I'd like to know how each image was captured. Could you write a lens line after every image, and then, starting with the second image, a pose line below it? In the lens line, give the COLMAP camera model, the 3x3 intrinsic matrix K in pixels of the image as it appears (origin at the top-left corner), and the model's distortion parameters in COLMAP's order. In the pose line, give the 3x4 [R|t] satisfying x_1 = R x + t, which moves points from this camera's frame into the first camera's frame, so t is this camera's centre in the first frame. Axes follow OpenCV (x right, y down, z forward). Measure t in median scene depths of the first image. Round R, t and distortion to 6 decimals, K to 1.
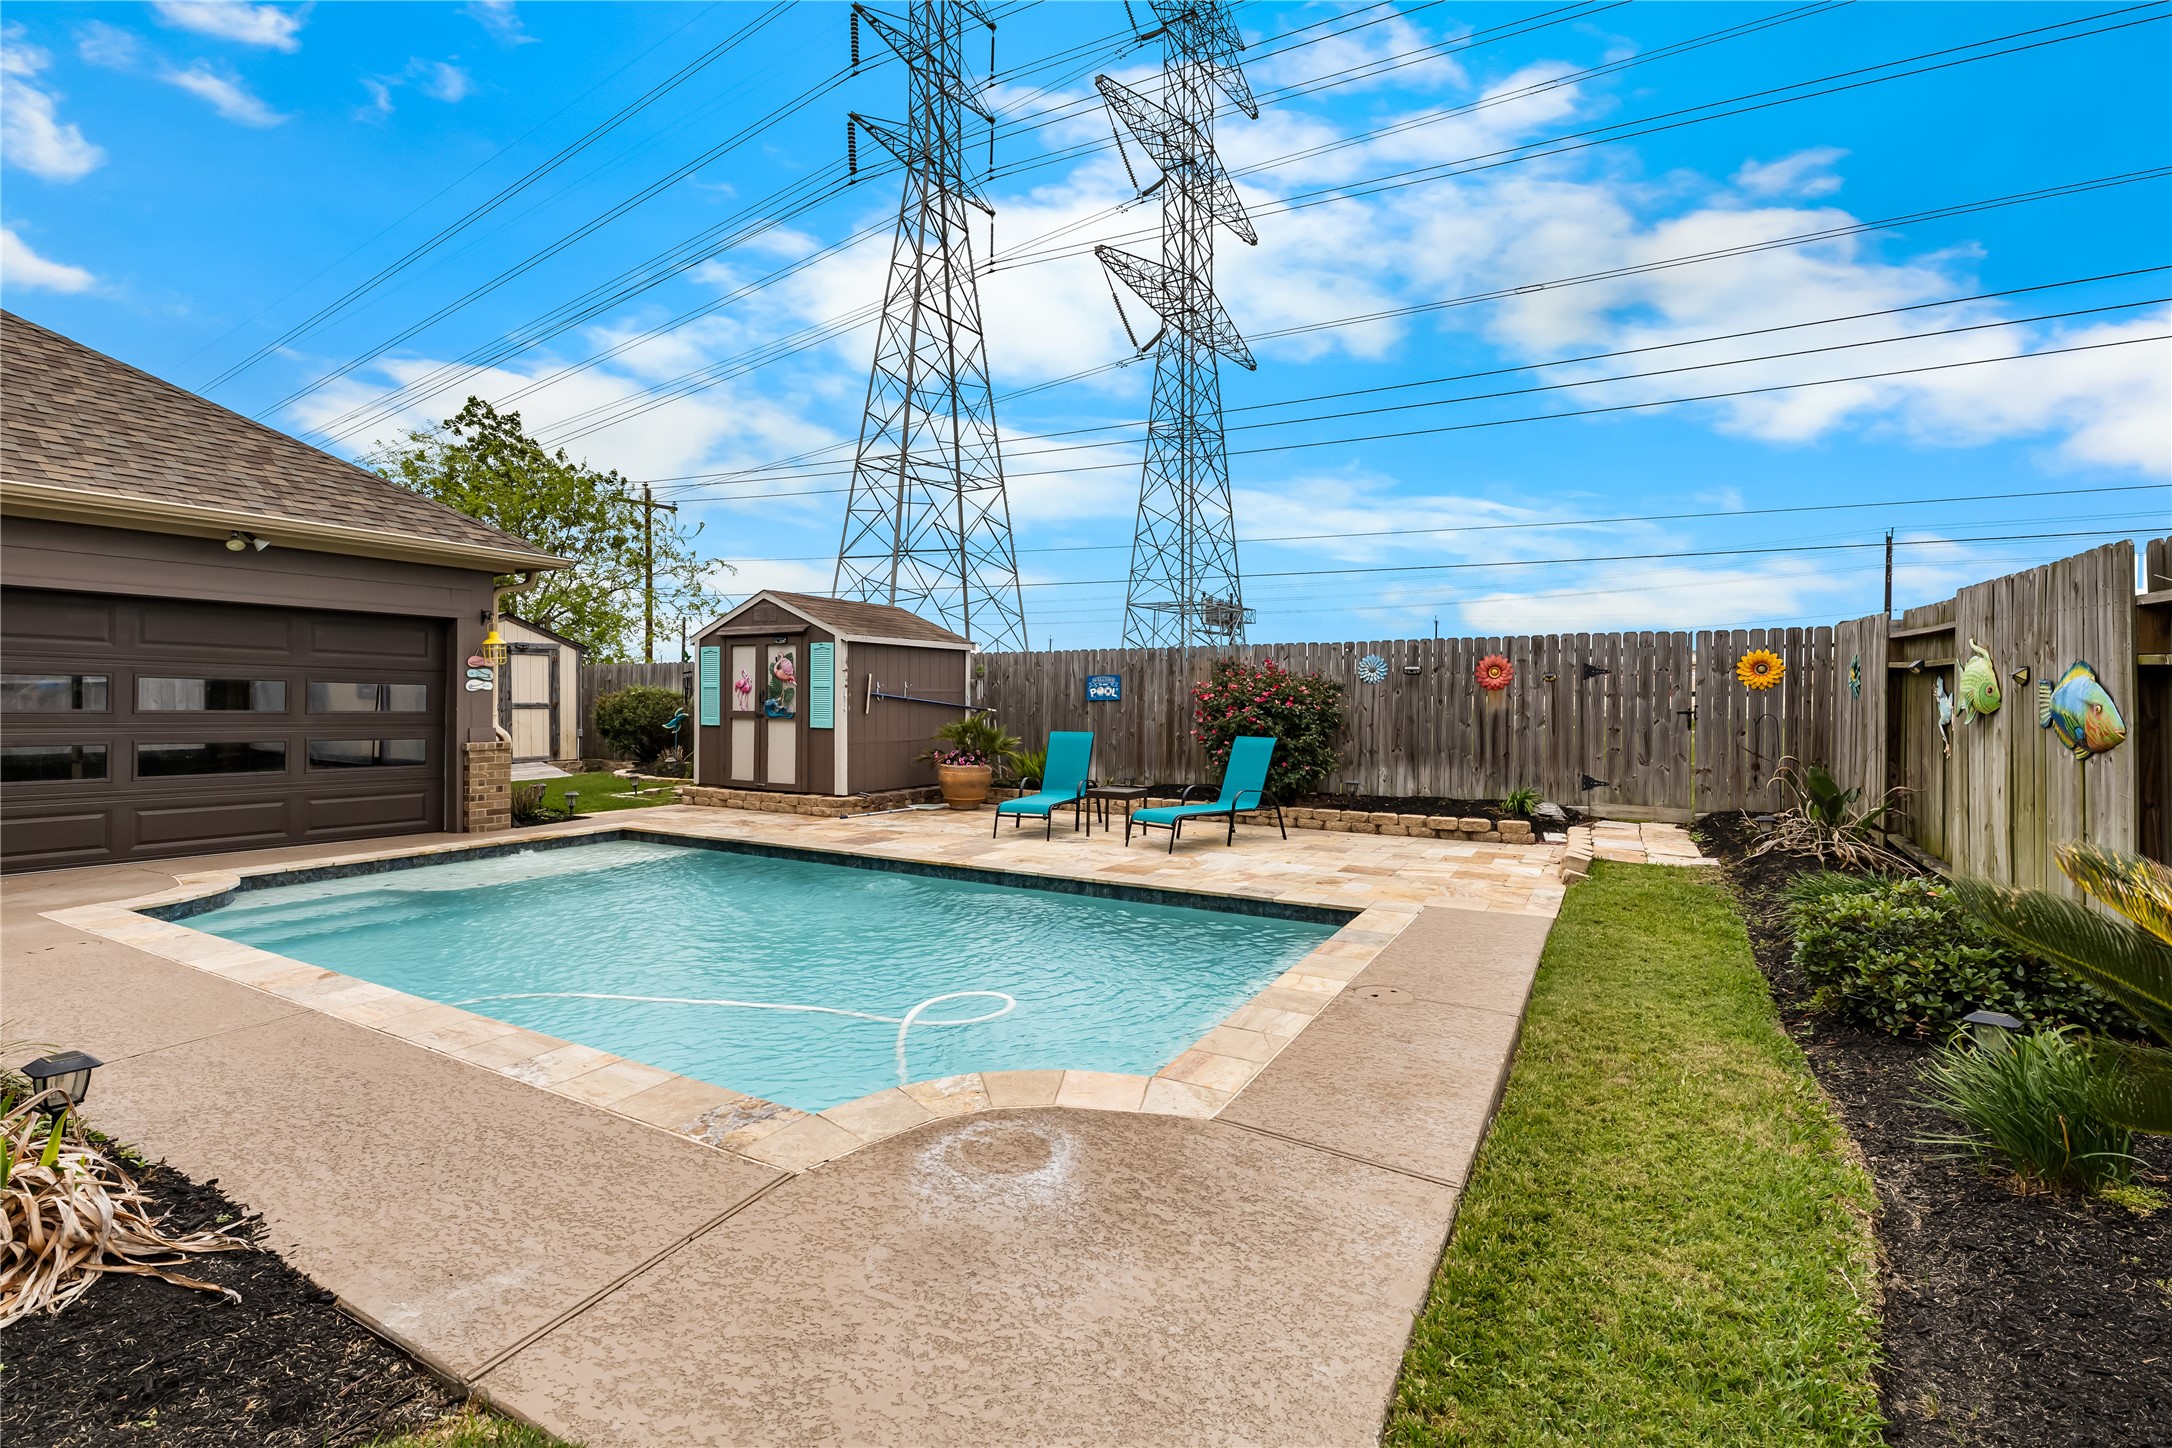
lens RADIAL K [[966.4, 0, 1087.2], [0, 966.4, 705.6], [0, 0, 1]] dist [-0.000265, 0.000670]
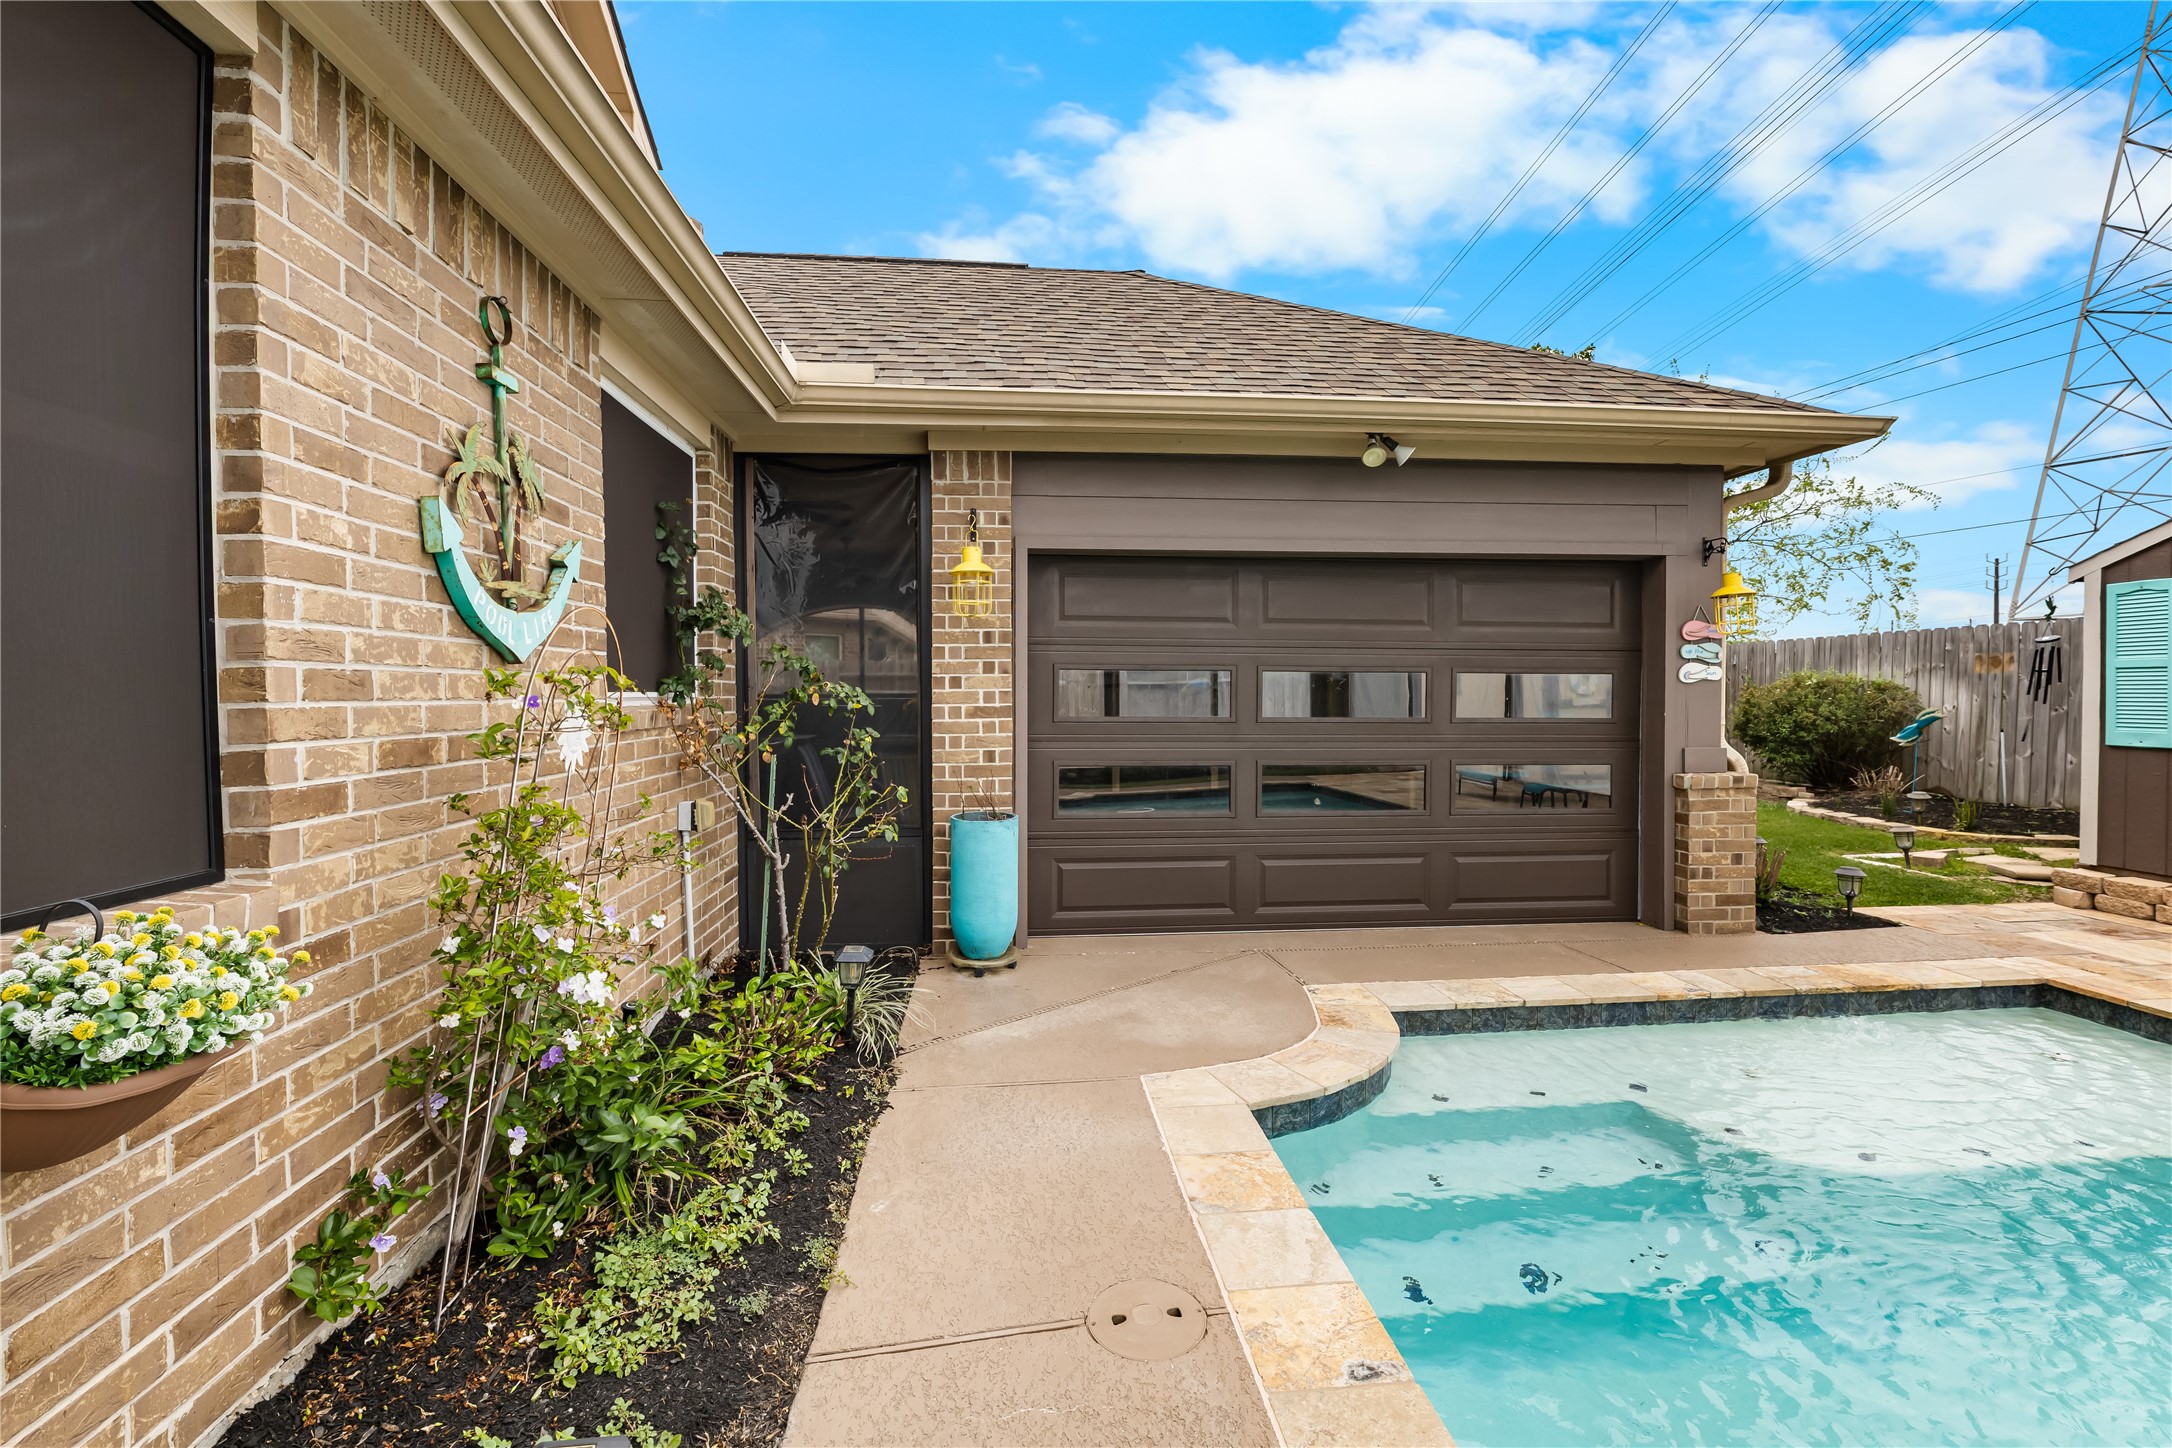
lens RADIAL K [[935.3, 0, 1076.8], [0, 935.3, 708.7], [0, 0, 1]] dist [-0.000650, 0.001711]
pose [[0.569447, 0.006372, -0.822003, -0.318471], [0.005663, 0.999916, 0.011674, -0.006732], [0.822008, -0.011303, 0.569363, 0.320404]]
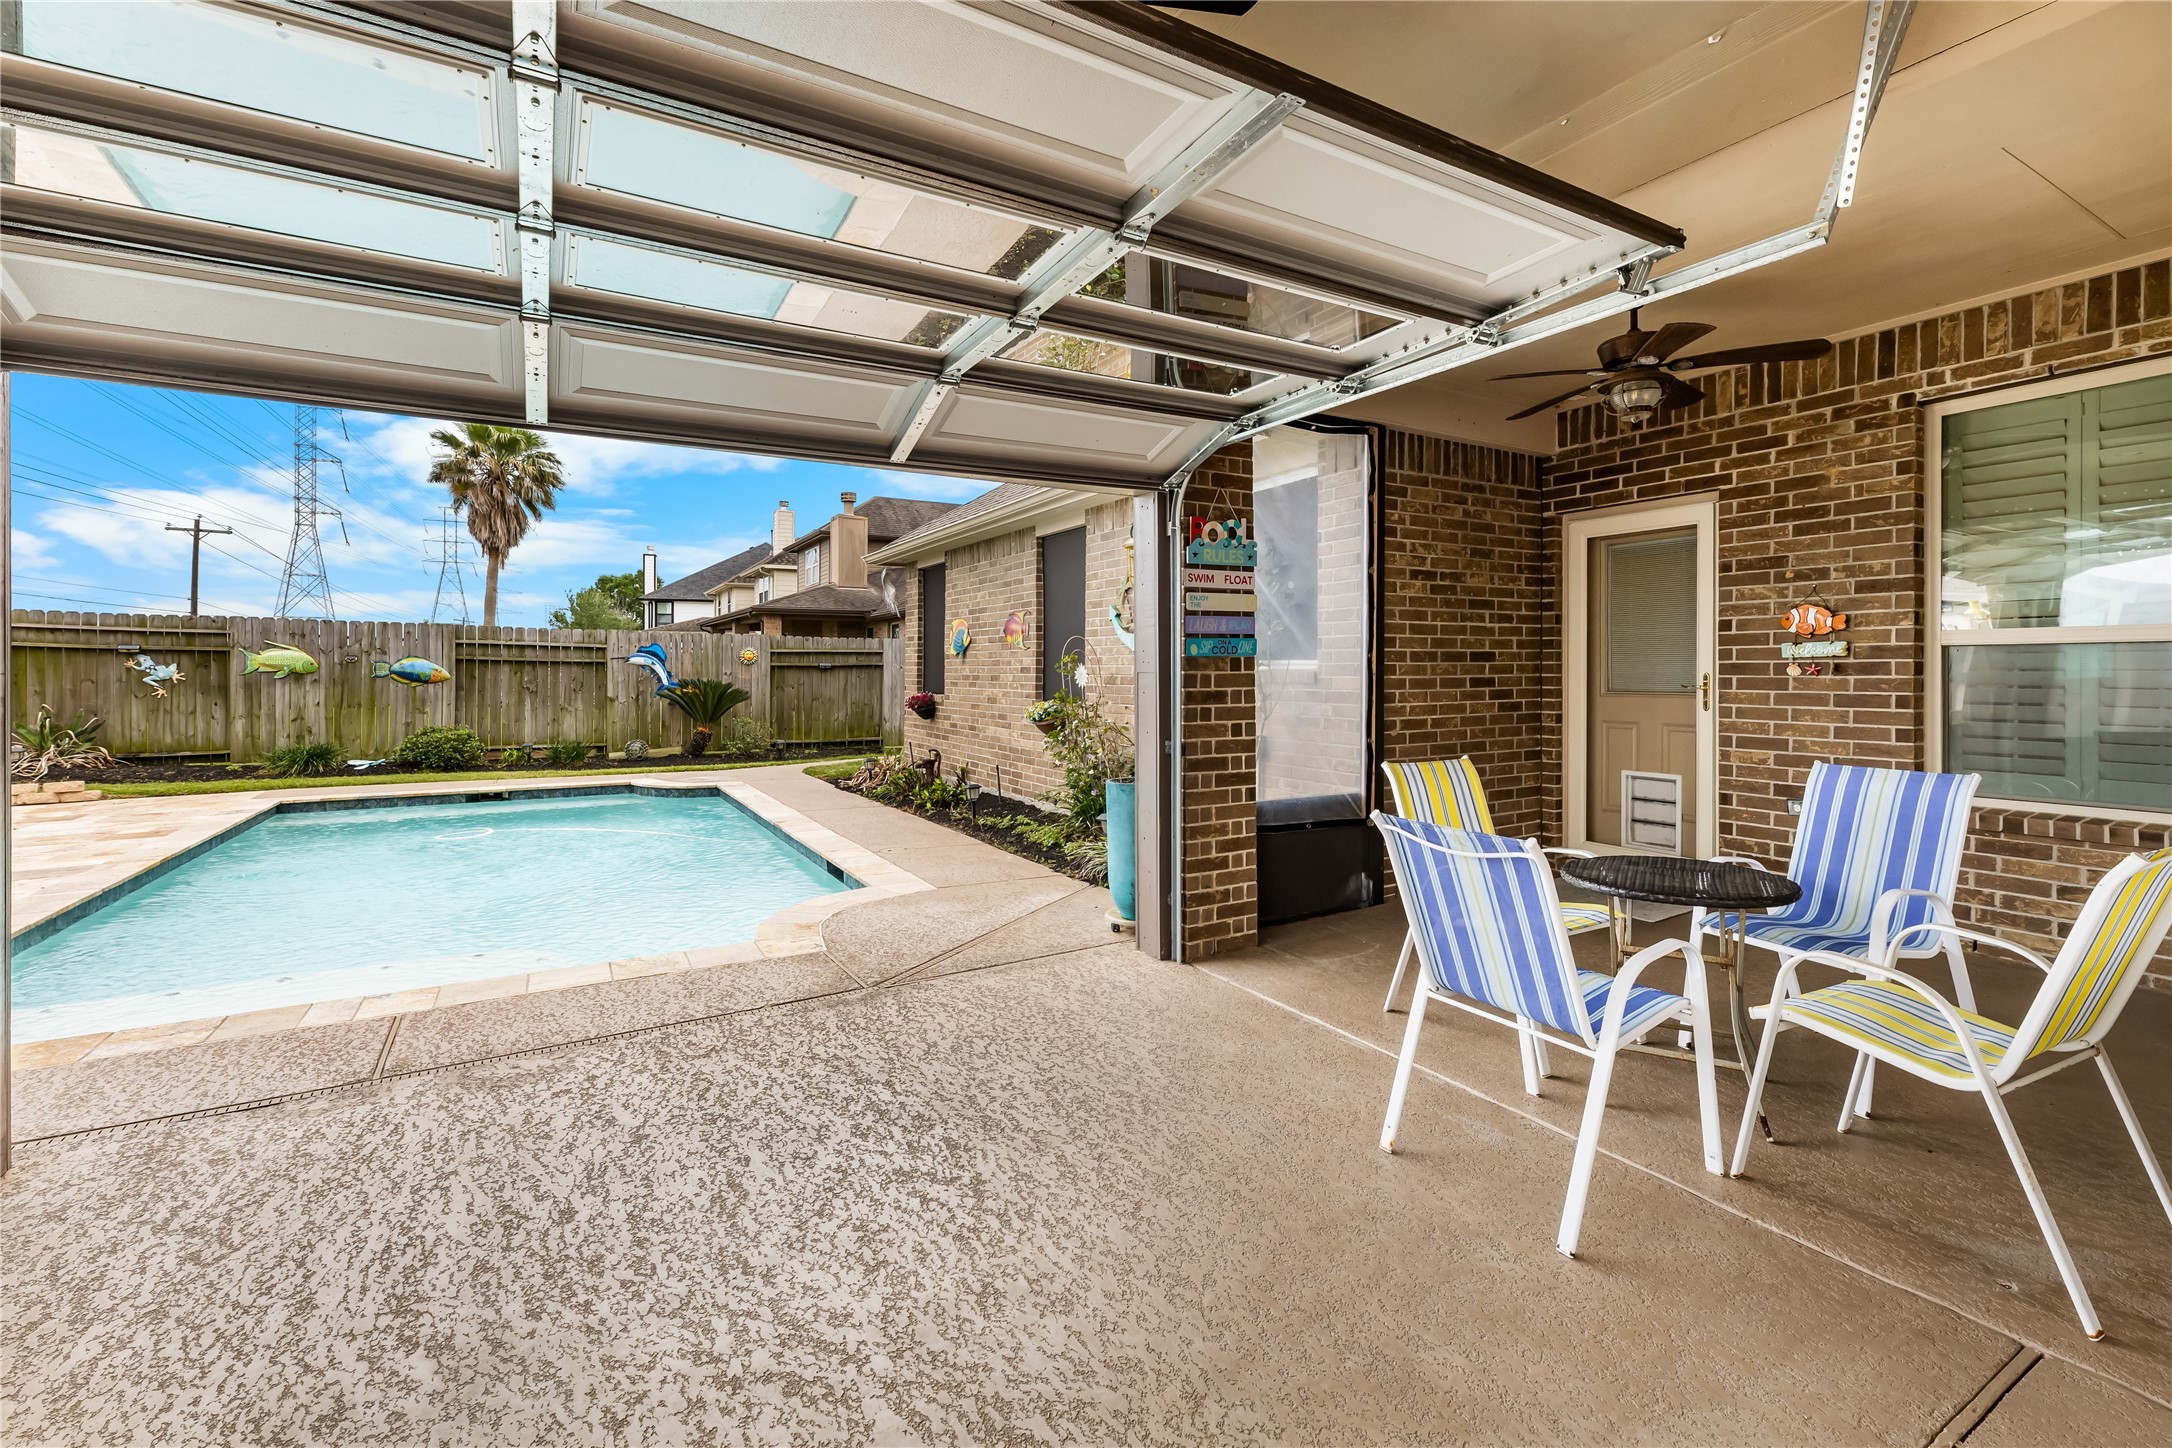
lens RADIAL K [[935.3, 0, 1087.8], [0, 935.3, 669.7], [0, 0, 1]] dist [-0.000650, 0.001711]
pose [[-0.867079, -0.004108, 0.498154, -0.872208], [-0.001283, 0.999981, 0.006014, -0.007534], [-0.498170, 0.004576, -0.867068, 0.905346]]
